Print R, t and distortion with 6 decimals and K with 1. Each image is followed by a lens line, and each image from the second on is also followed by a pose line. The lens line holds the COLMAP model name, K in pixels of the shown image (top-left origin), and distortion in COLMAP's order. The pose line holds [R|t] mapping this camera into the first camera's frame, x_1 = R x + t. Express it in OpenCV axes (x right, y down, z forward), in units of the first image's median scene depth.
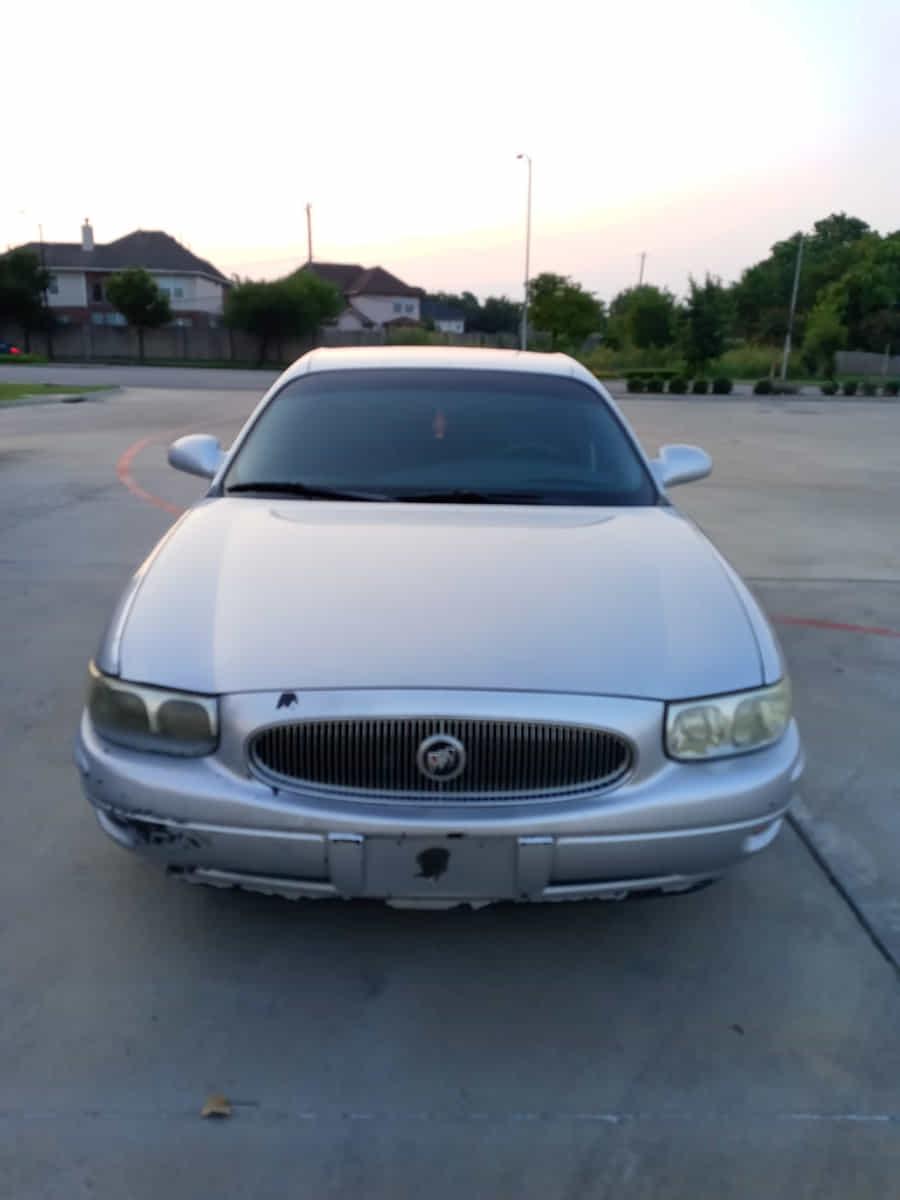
lens RADIAL K [[986.8, 0, 475.2], [0, 986.8, 579.9], [0, 0, 1]] dist [-0.010053, -0.005330]
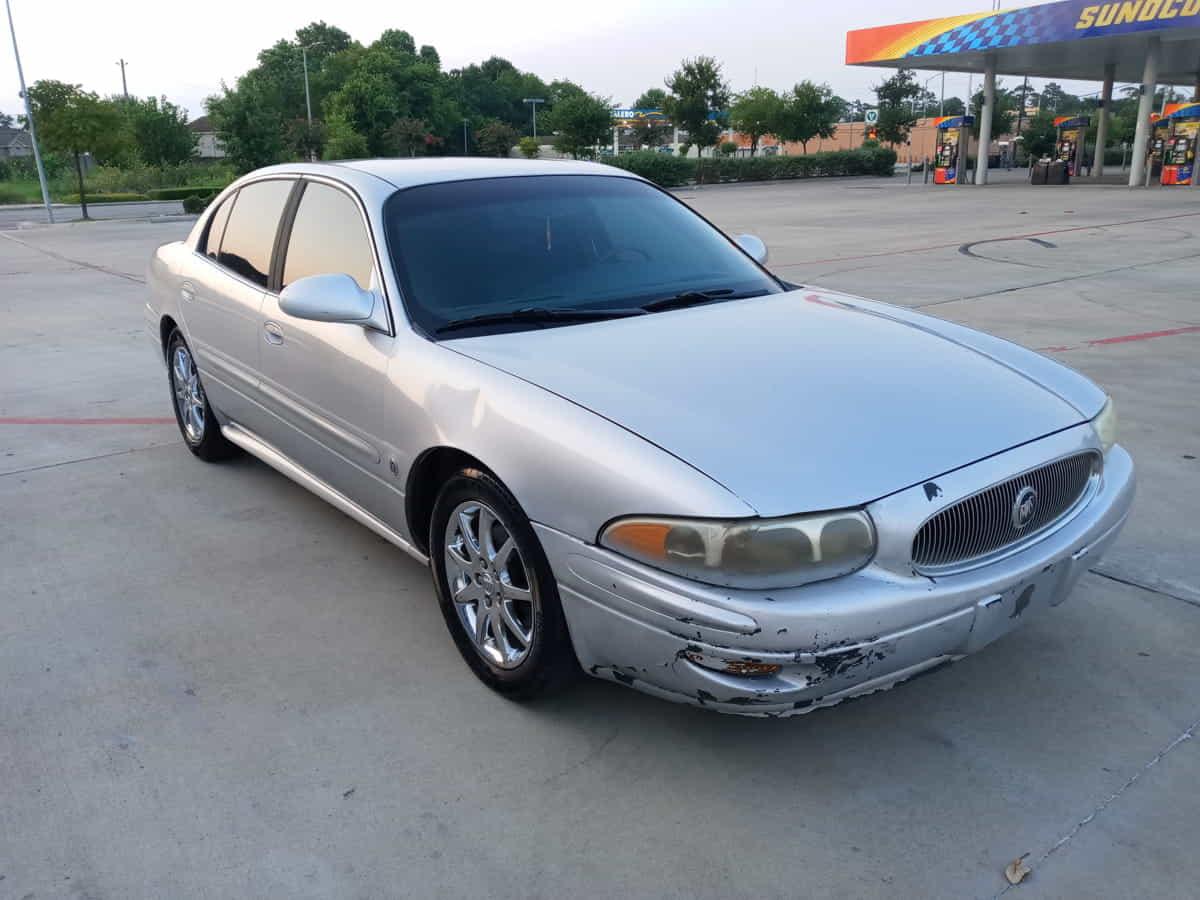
lens RADIAL K [[986.8, 0, 601.4], [0, 986.8, 445.9], [0, 0, 1]] dist [-0.010053, -0.005330]
pose [[0.788223, -0.204274, 0.580497, -0.115580], [0.174855, 0.978763, 0.106997, -0.010200], [-0.590026, 0.017165, 0.807202, 0.041533]]
